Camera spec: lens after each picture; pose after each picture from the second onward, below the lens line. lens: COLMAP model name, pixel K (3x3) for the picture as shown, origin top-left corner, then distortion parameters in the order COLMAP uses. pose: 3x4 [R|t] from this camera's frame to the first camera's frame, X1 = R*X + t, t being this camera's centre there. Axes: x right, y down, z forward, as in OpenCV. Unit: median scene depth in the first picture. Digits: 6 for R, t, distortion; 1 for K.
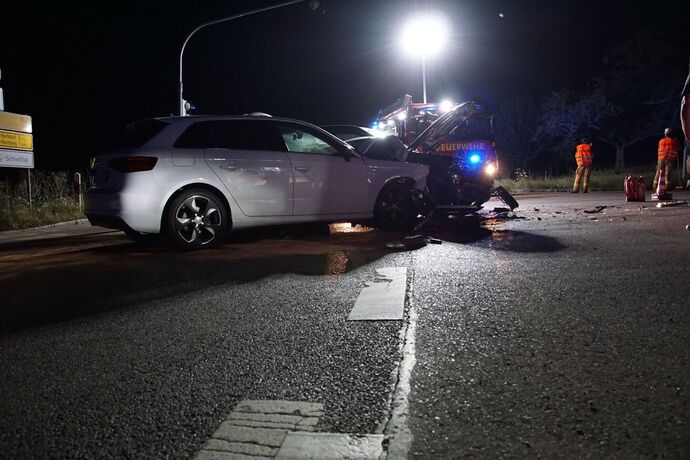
lens RADIAL K [[546.1, 0, 345.0], [0, 546.1, 230.0], [0, 0, 1]] dist [-0.150025, 0.148035]
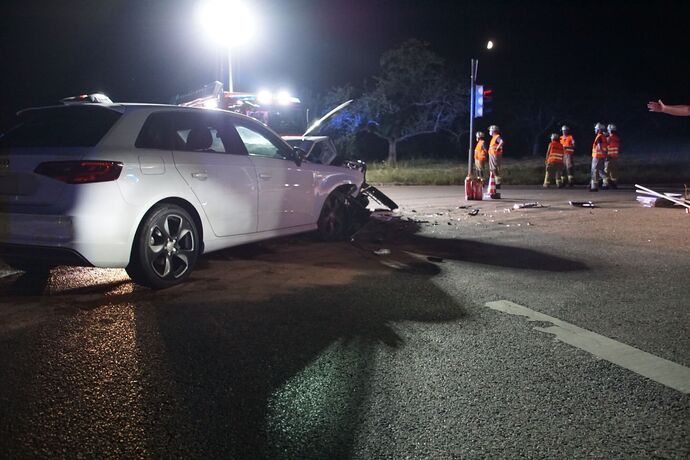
lens RADIAL K [[544.0, 0, 345.0], [0, 544.0, 230.0], [0, 0, 1]] dist [-0.151061, 0.145884]
pose [[0.897428, -0.027734, 0.440289, -0.381738], [0.016442, 0.999431, 0.029441, -0.058852], [-0.440855, -0.019182, 0.897373, 0.222705]]
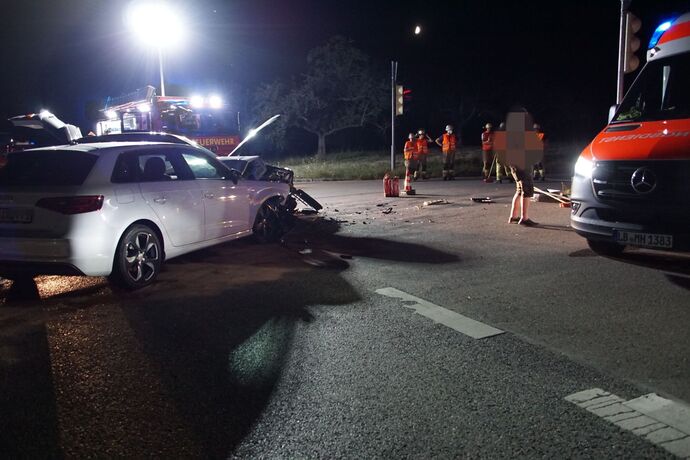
lens RADIAL K [[546.1, 0, 345.0], [0, 546.1, 230.0], [0, 0, 1]] dist [-0.150025, 0.148035]
pose [[0.836154, -0.067084, 0.544377, -0.487957], [0.044348, 0.997512, 0.054806, -0.103663], [-0.546699, -0.021685, 0.837049, -0.016033]]
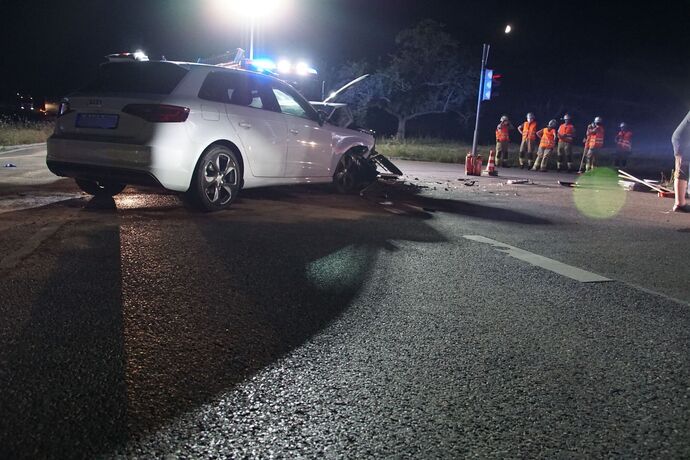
lens RADIAL K [[544.0, 0, 345.0], [0, 544.0, 230.0], [0, 0, 1]] dist [-0.151061, 0.145884]
pose [[0.899773, 0.016427, 0.436050, -0.484417], [-0.053948, 0.995812, 0.073807, -0.010505], [-0.433011, -0.089933, 0.896891, 0.047918]]
